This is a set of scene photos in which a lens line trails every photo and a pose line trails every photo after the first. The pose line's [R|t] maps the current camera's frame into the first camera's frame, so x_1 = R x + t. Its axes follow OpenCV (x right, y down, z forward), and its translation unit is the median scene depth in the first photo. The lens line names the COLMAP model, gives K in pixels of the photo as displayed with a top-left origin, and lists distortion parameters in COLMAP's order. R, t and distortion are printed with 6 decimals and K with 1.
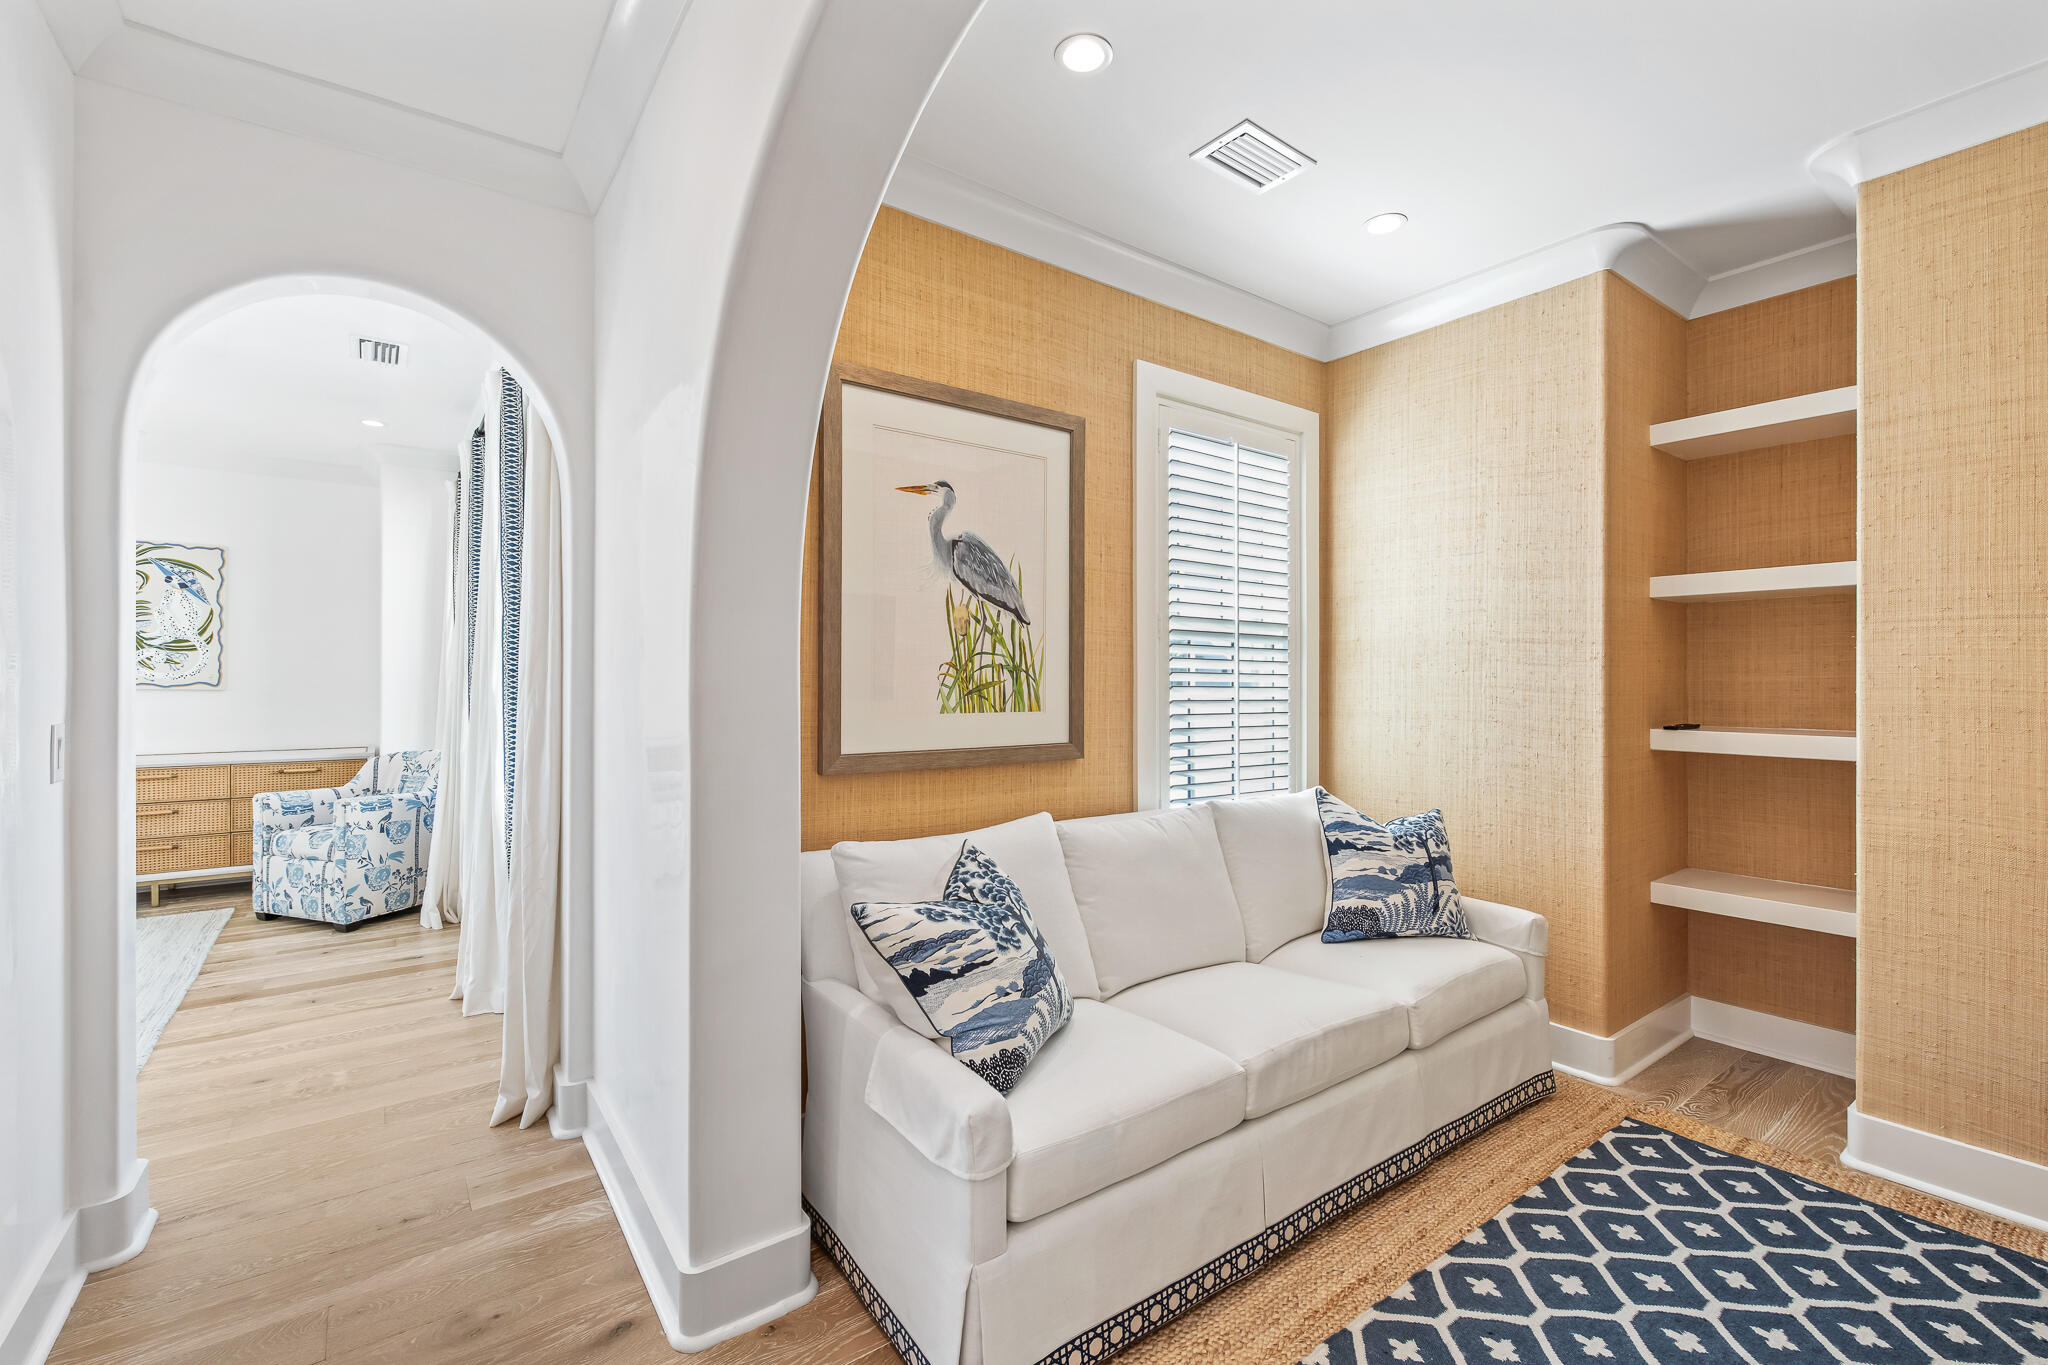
lens RADIAL K [[889.5, 0, 1025.5], [0, 889.5, 680.7], [0, 0, 1]] dist [0.004436, -0.000816]
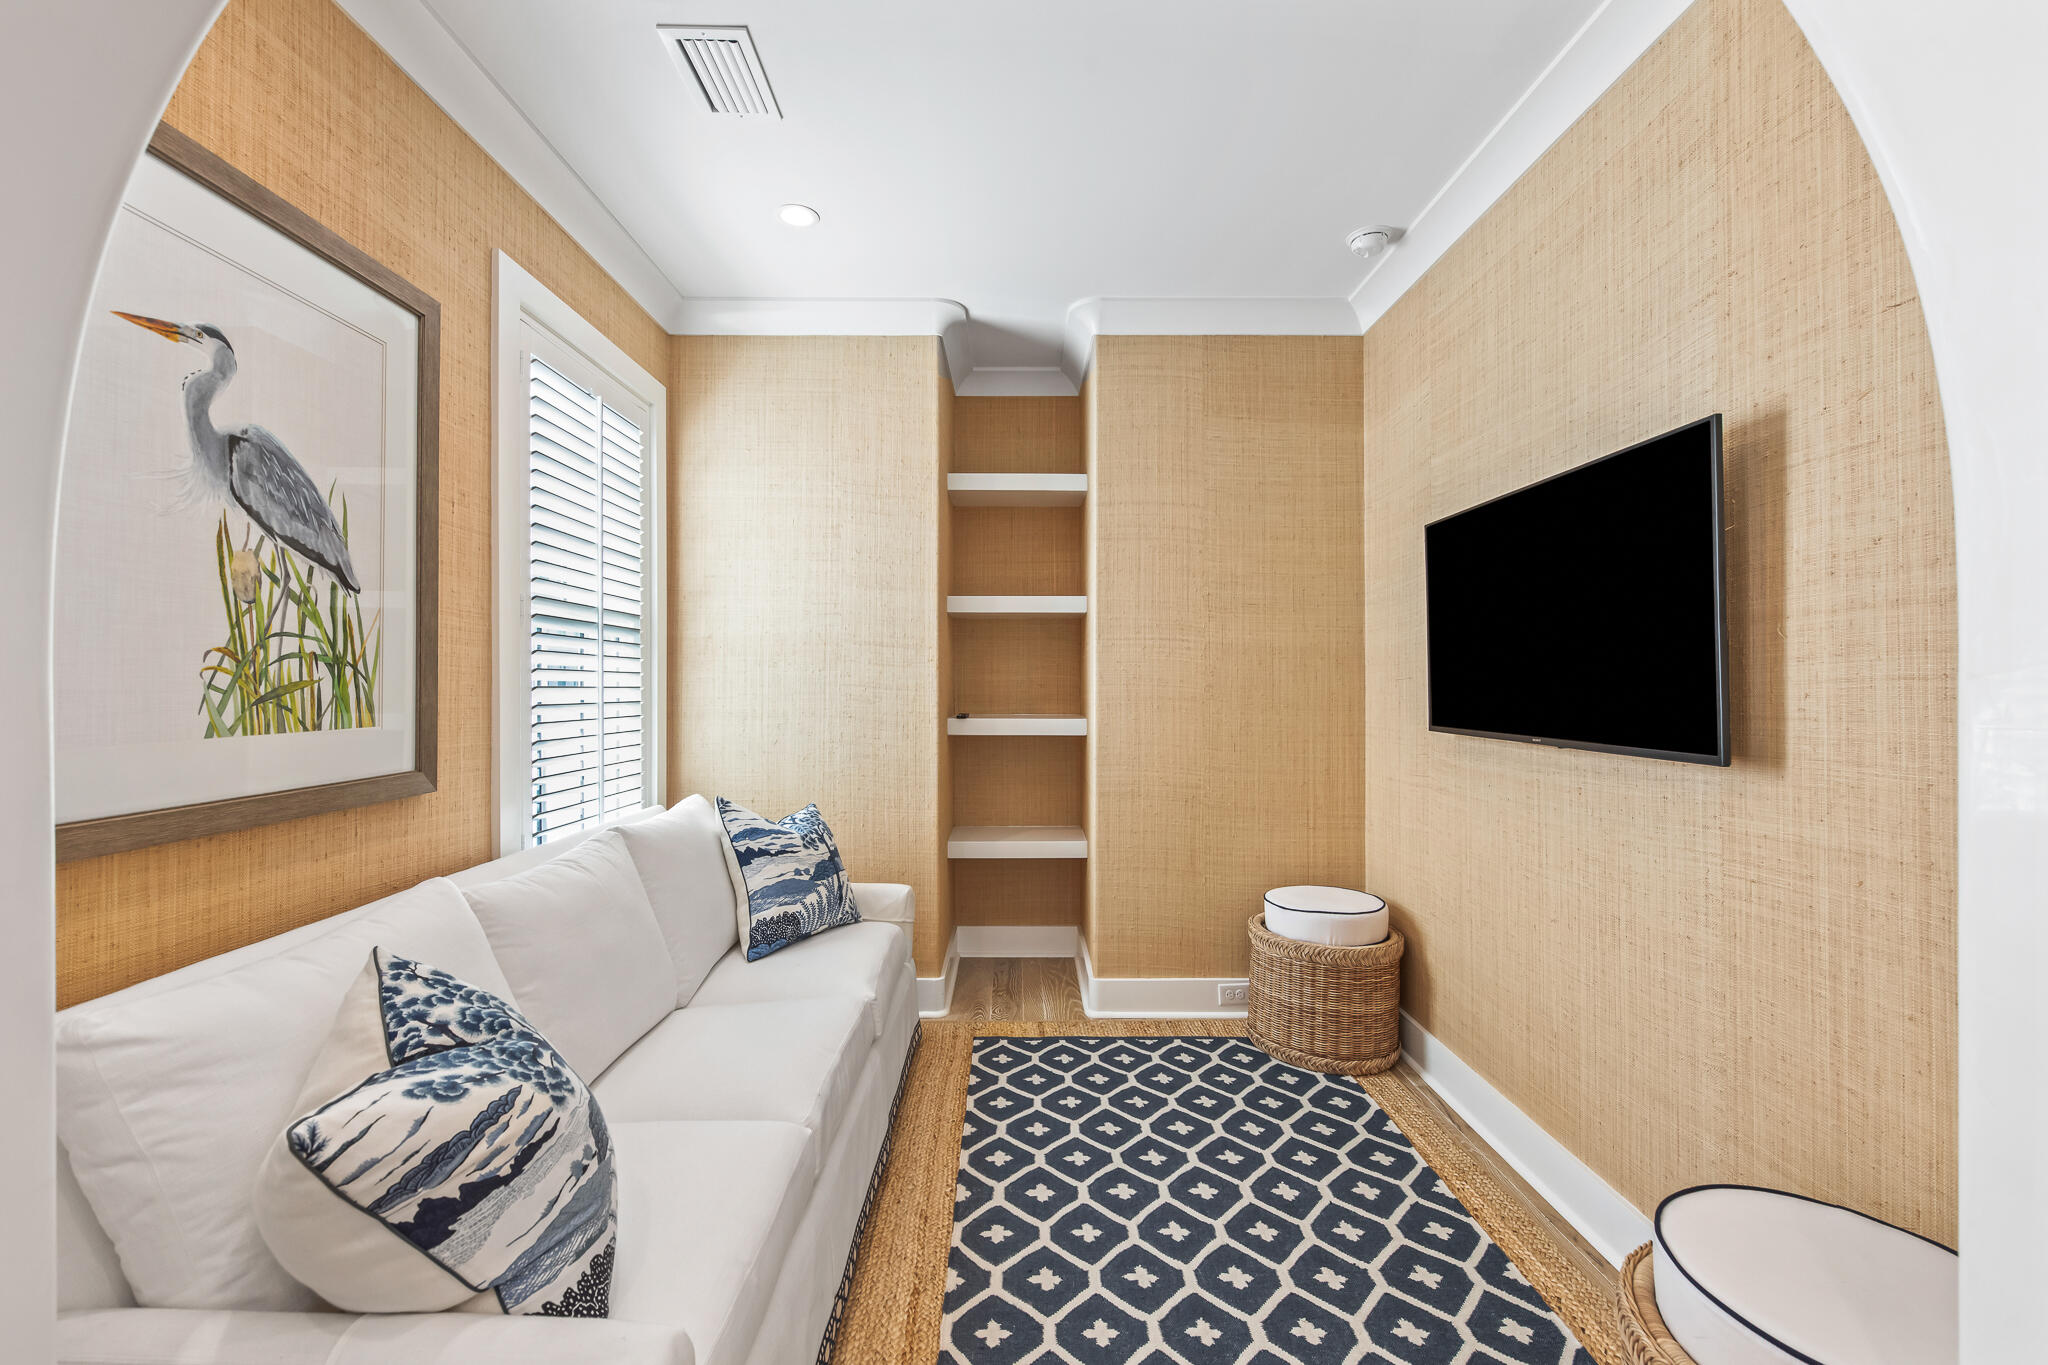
lens RADIAL K [[849.0, 0, 1025.9], [0, 849.0, 680.2], [0, 0, 1]] dist [0.002546, -0.001105]
pose [[0.588489, -0.000773, 0.808505, -0.214058], [-0.000350, 0.999999, 0.001211, -0.000487], [-0.808505, -0.000996, 0.588488, 0.249399]]
